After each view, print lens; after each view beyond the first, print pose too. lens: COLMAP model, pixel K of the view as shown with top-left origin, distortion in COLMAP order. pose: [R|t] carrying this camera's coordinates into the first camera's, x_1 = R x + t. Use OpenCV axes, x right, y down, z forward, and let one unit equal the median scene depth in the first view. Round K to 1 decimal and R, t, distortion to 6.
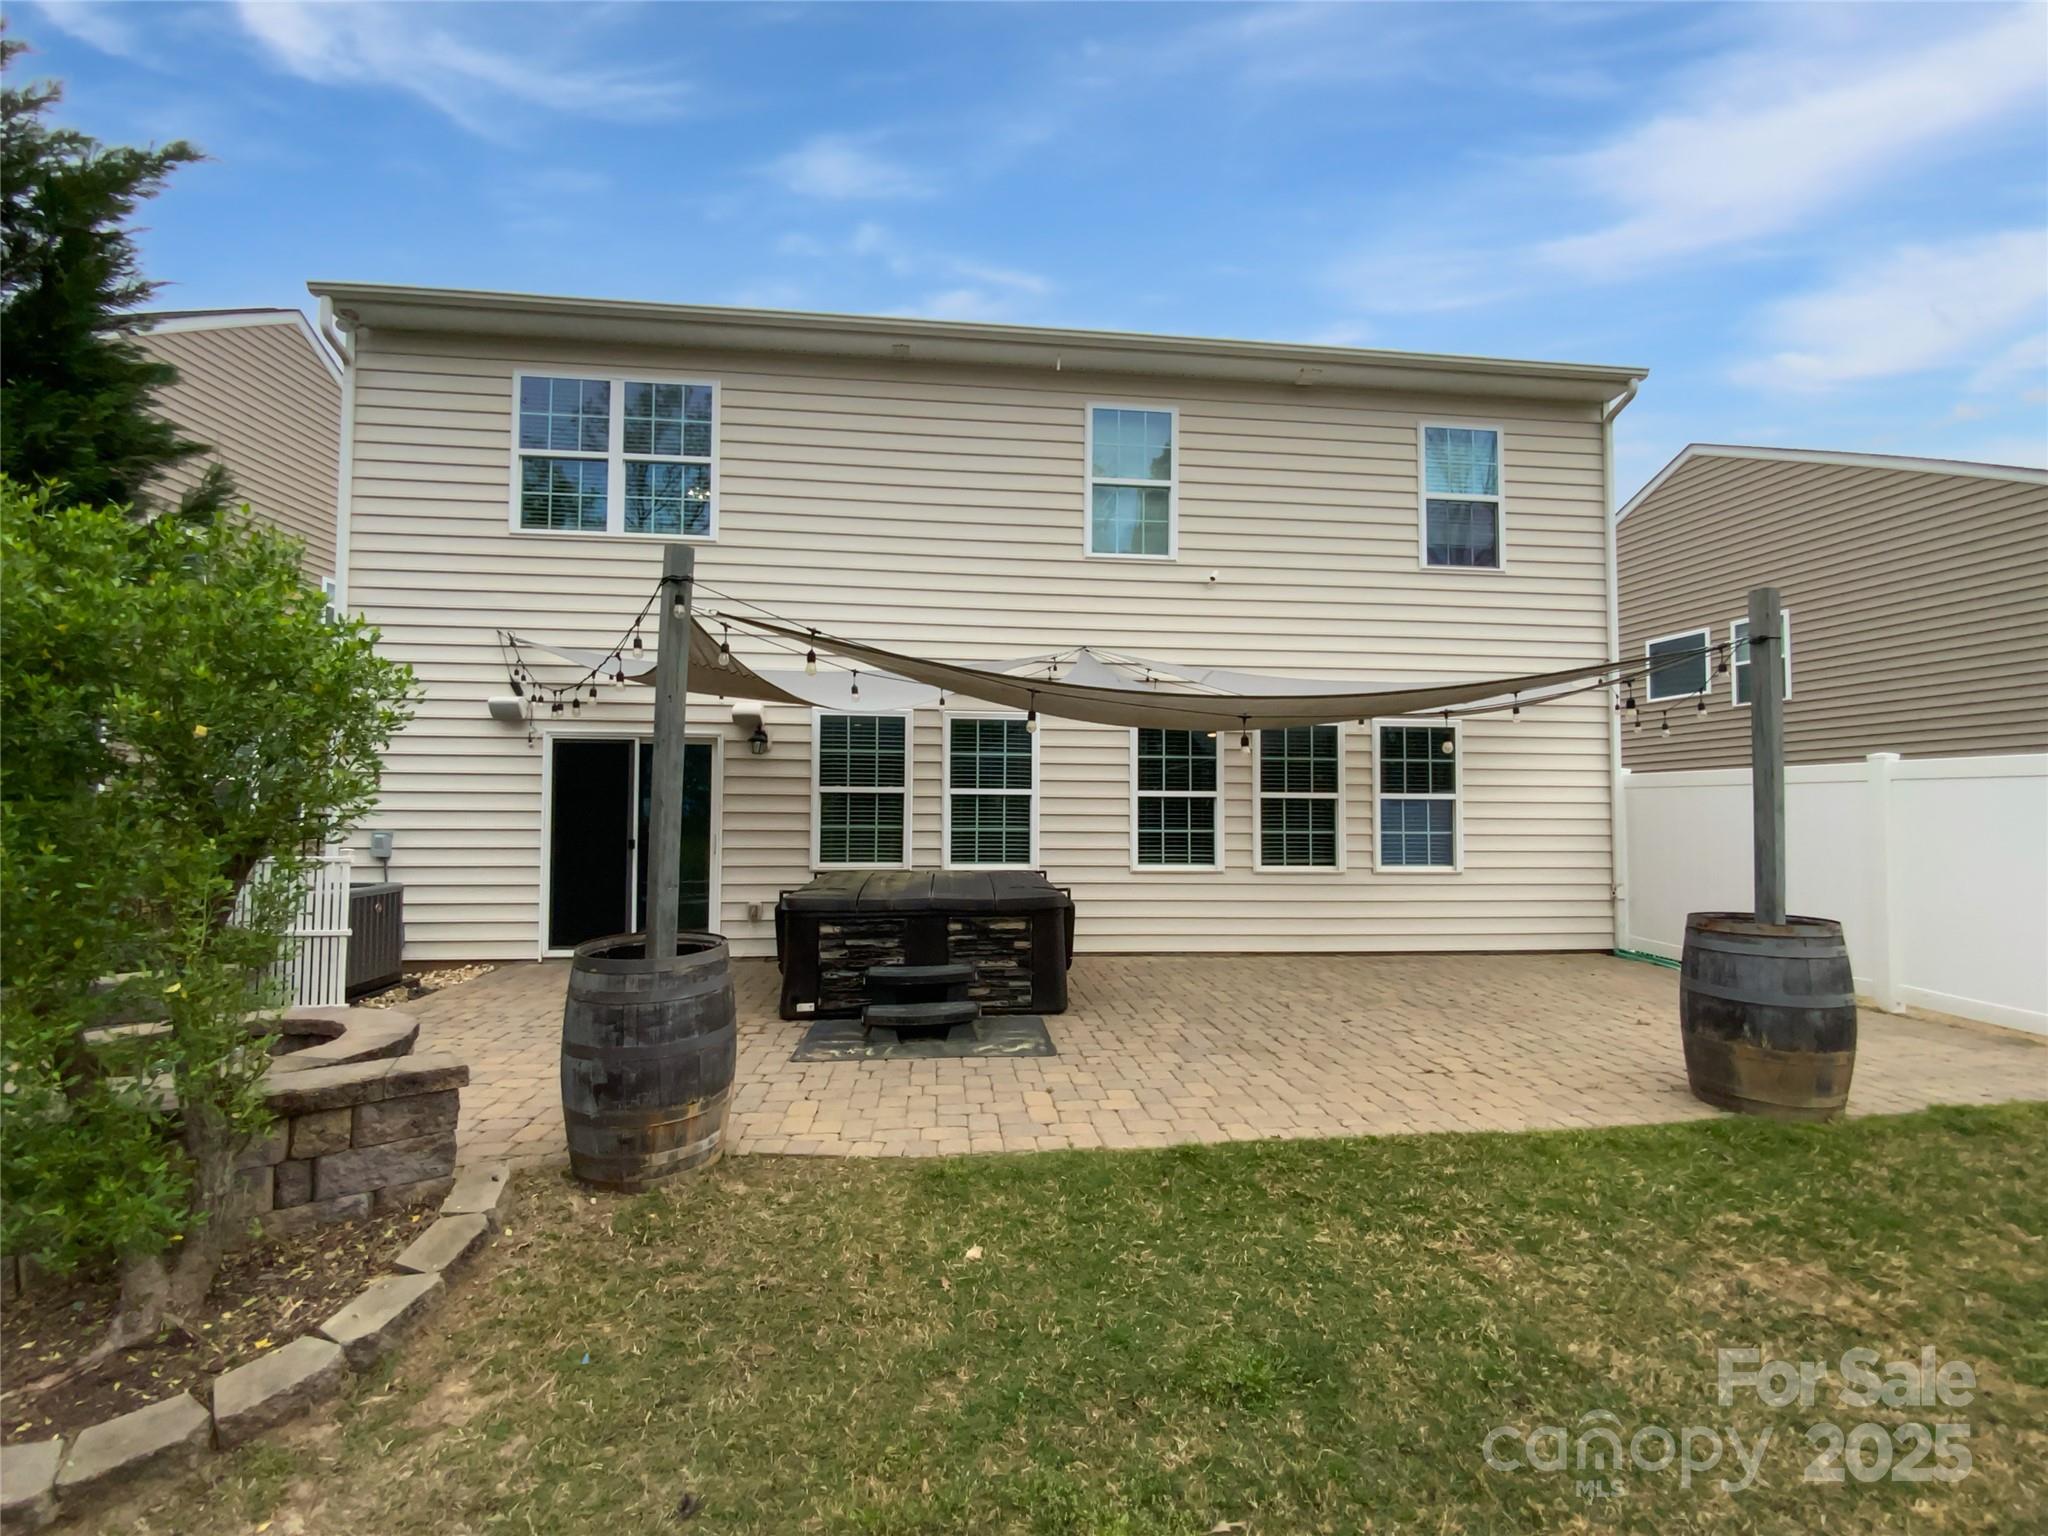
lens RADIAL K [[817.3, 0, 1033.8], [0, 817.3, 799.6], [0, 0, 1]] dist [-0.000146, -0.000033]
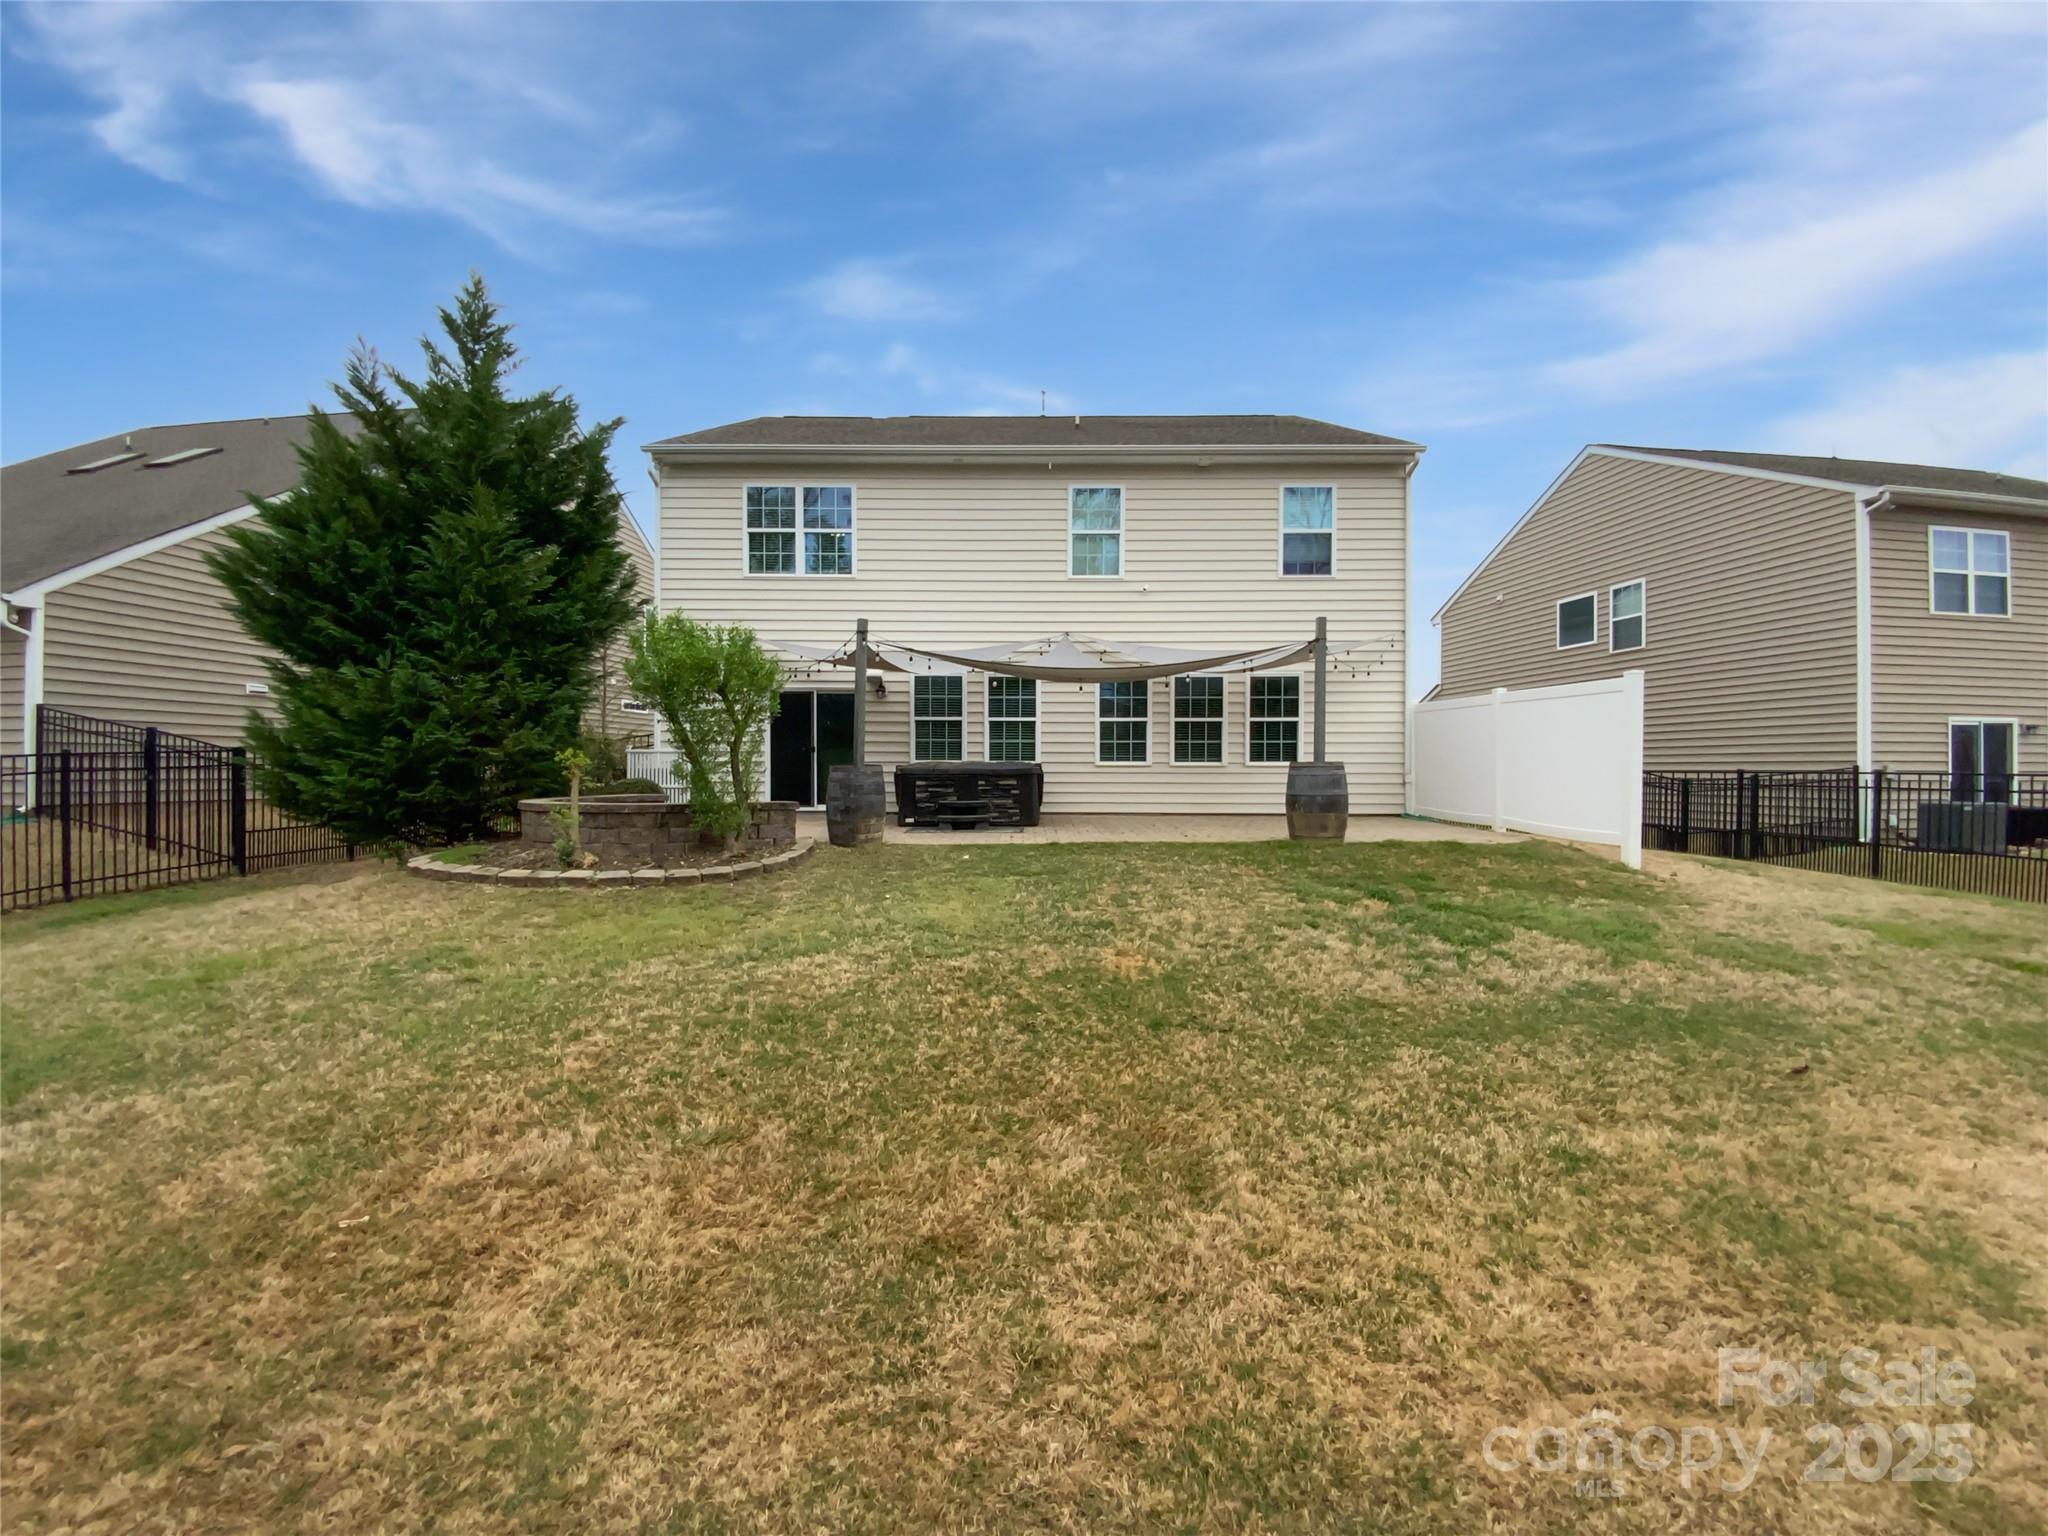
lens RADIAL K [[824.9, 0, 1024.0], [0, 824.9, 768.0], [0, 0, 1]] dist [0.000741, -0.000032]
pose [[0.992244, -0.004492, -0.124226, 0.182986], [0.007354, 0.999718, 0.022591, 0.052851], [0.124090, -0.023329, 0.991997, -0.701674]]
